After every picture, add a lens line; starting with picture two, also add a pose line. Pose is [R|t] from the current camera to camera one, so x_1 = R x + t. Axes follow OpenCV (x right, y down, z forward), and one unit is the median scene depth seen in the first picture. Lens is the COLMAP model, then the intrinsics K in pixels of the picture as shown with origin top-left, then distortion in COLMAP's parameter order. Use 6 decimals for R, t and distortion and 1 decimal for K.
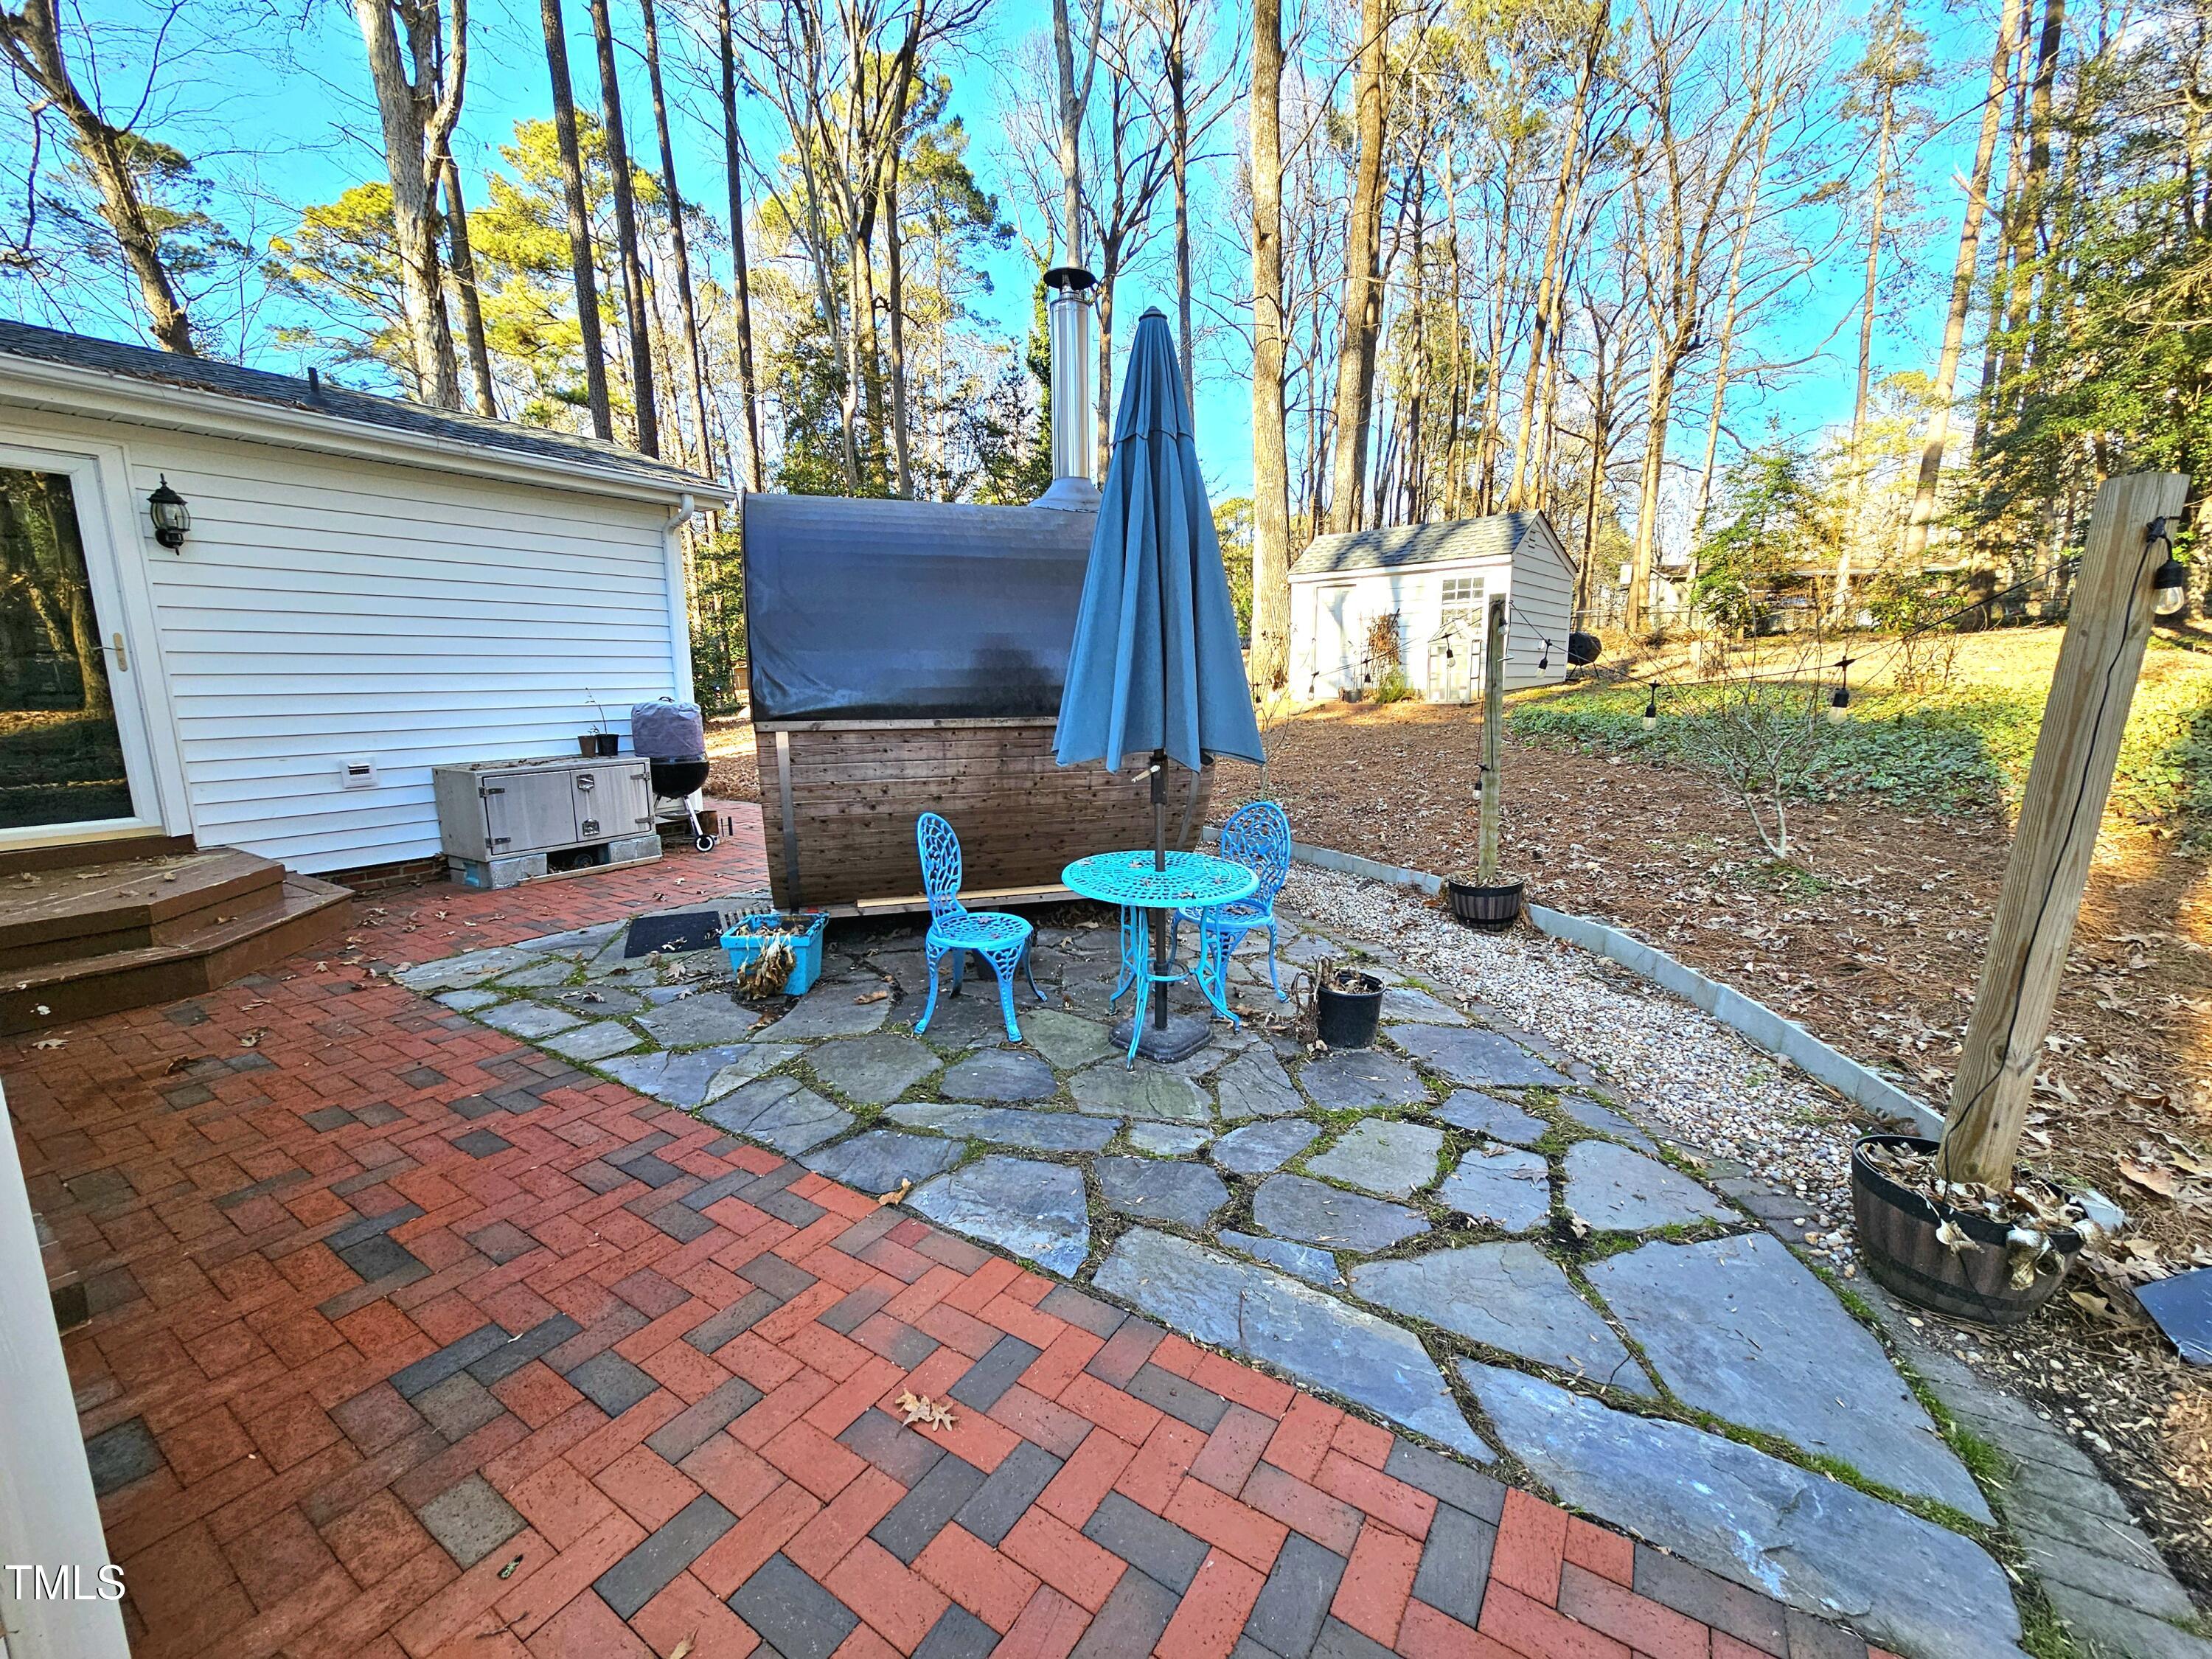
lens RADIAL K [[903.0, 0, 1104.8], [0, 903.0, 829.3], [0, 0, 1]] dist [-0.000221, 0.000400]
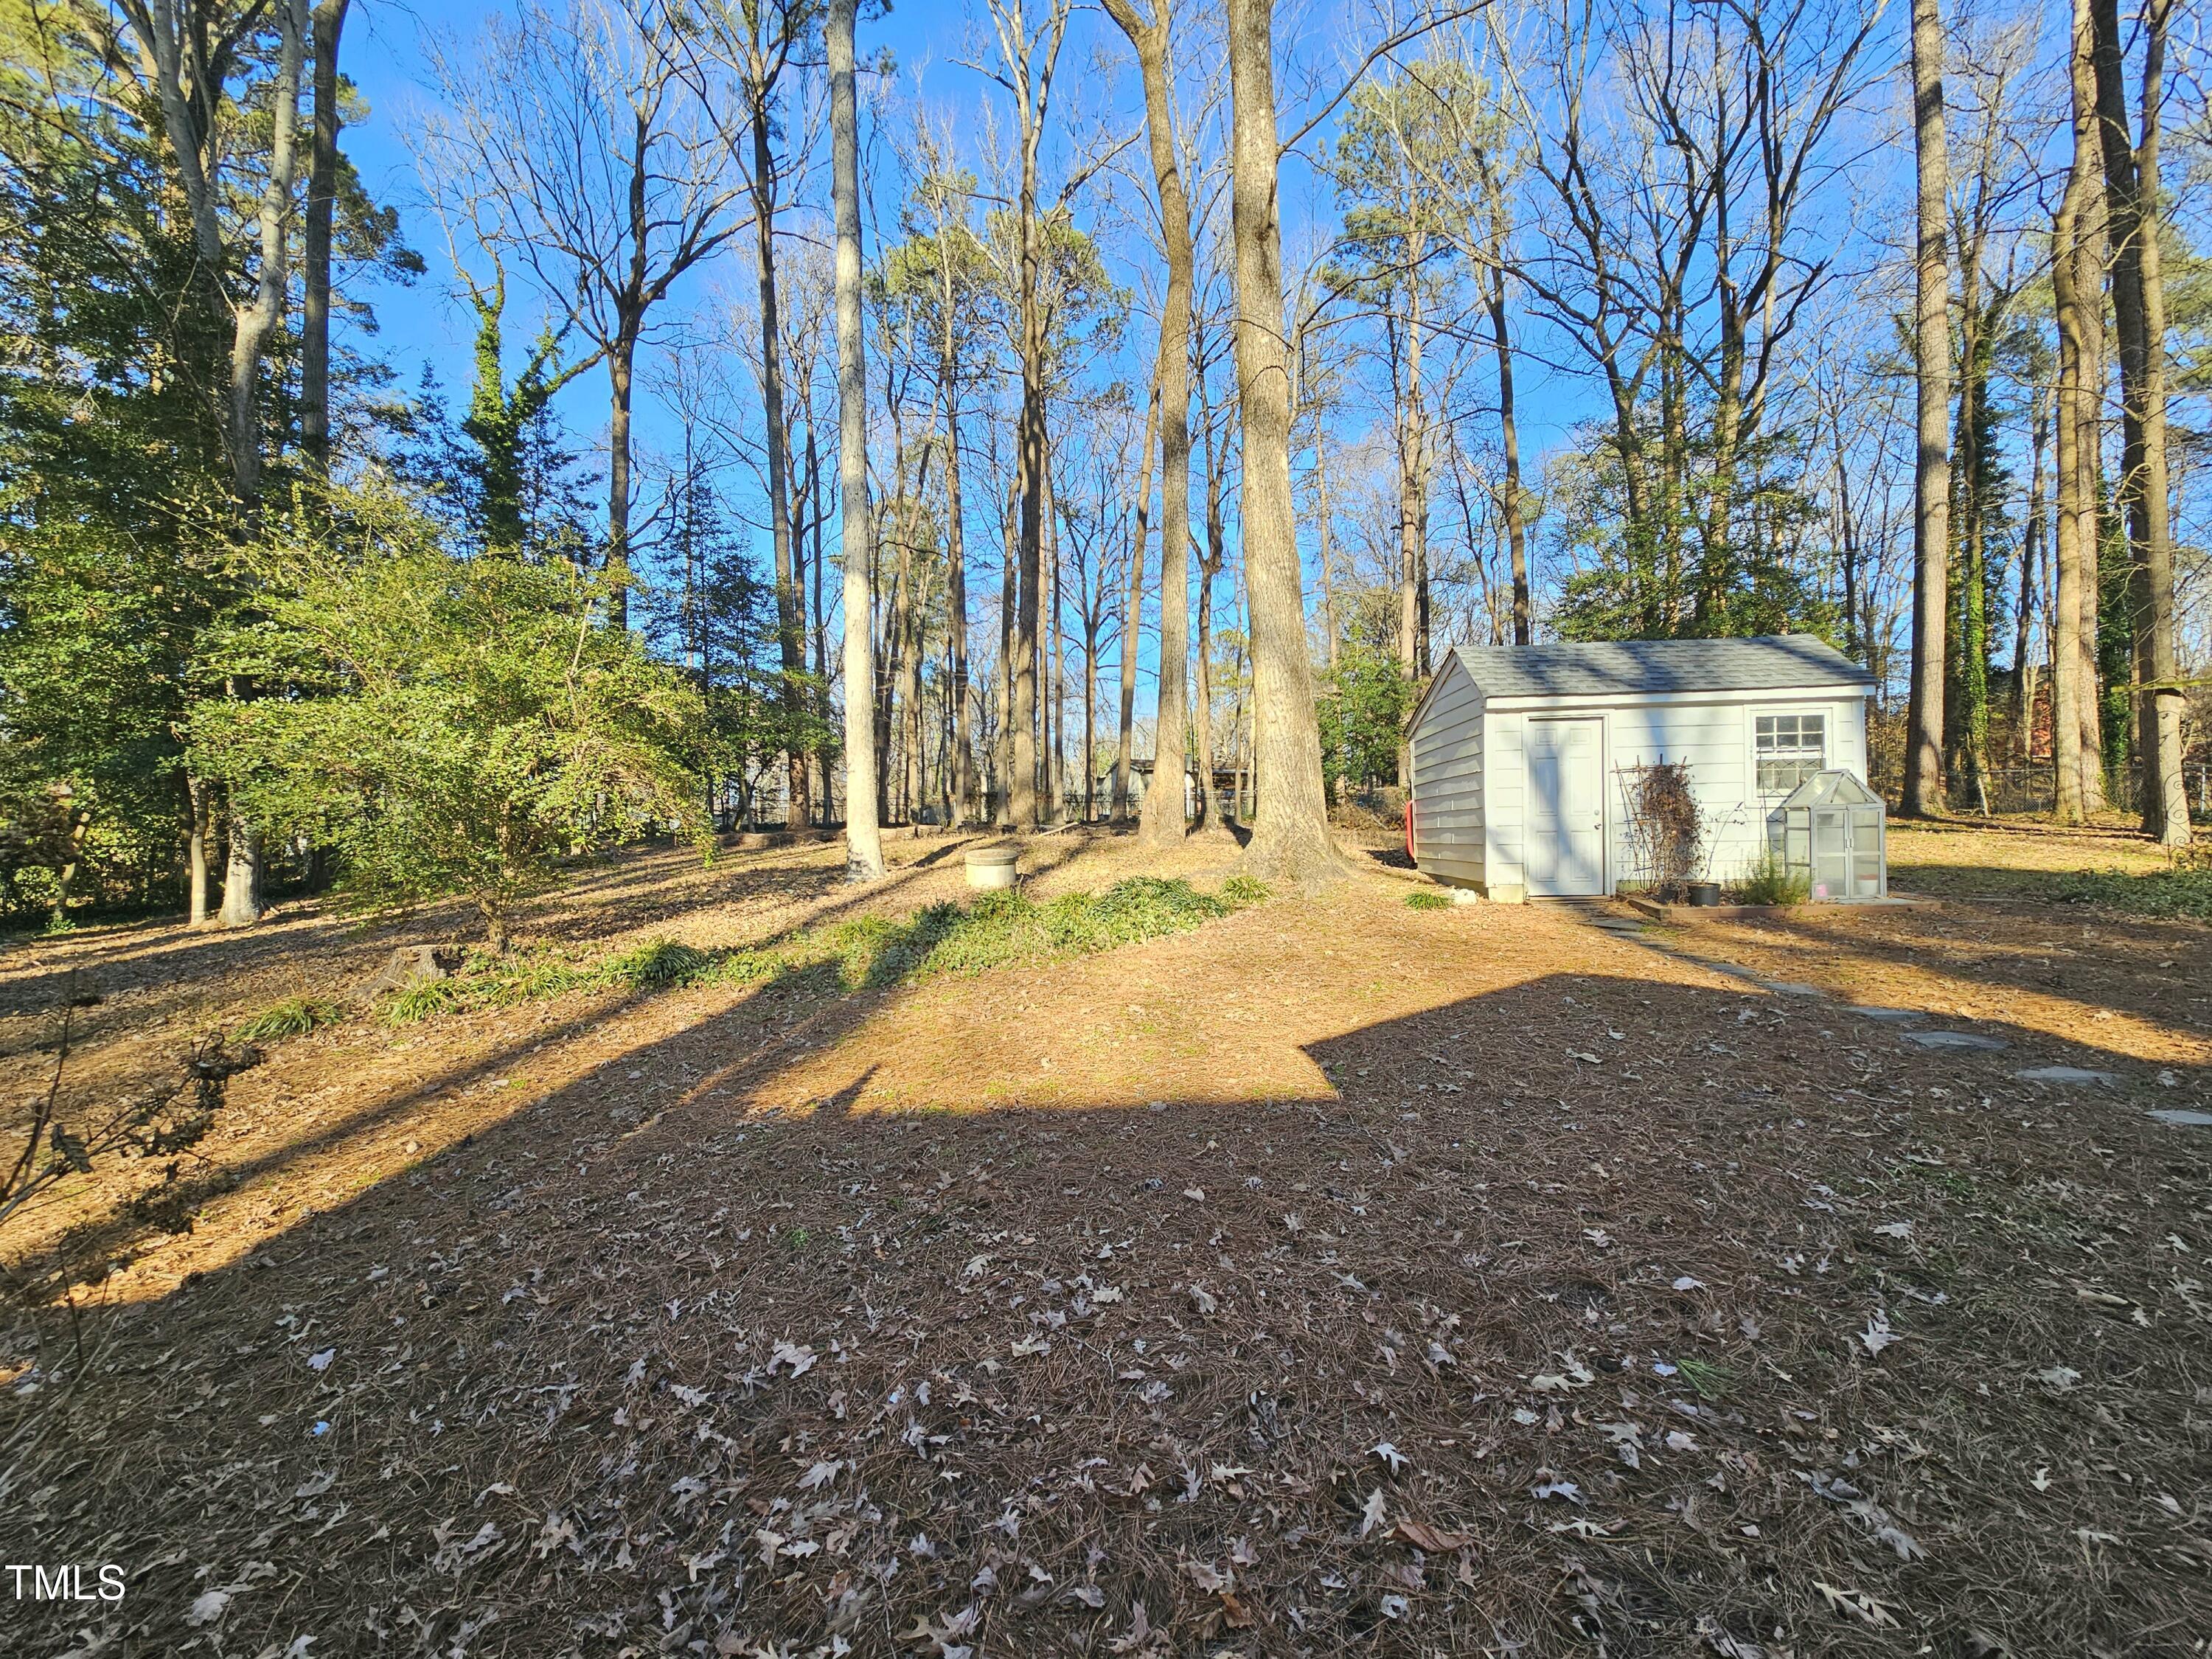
lens RADIAL K [[903.0, 0, 1115.0], [0, 903.0, 835.6], [0, 0, 1]] dist [-0.000221, 0.000400]
pose [[0.798086, 0.004057, 0.602531, -0.392001], [0.111754, 0.981631, -0.154635, -0.141995], [-0.592090, 0.190747, 0.782972, 0.779023]]
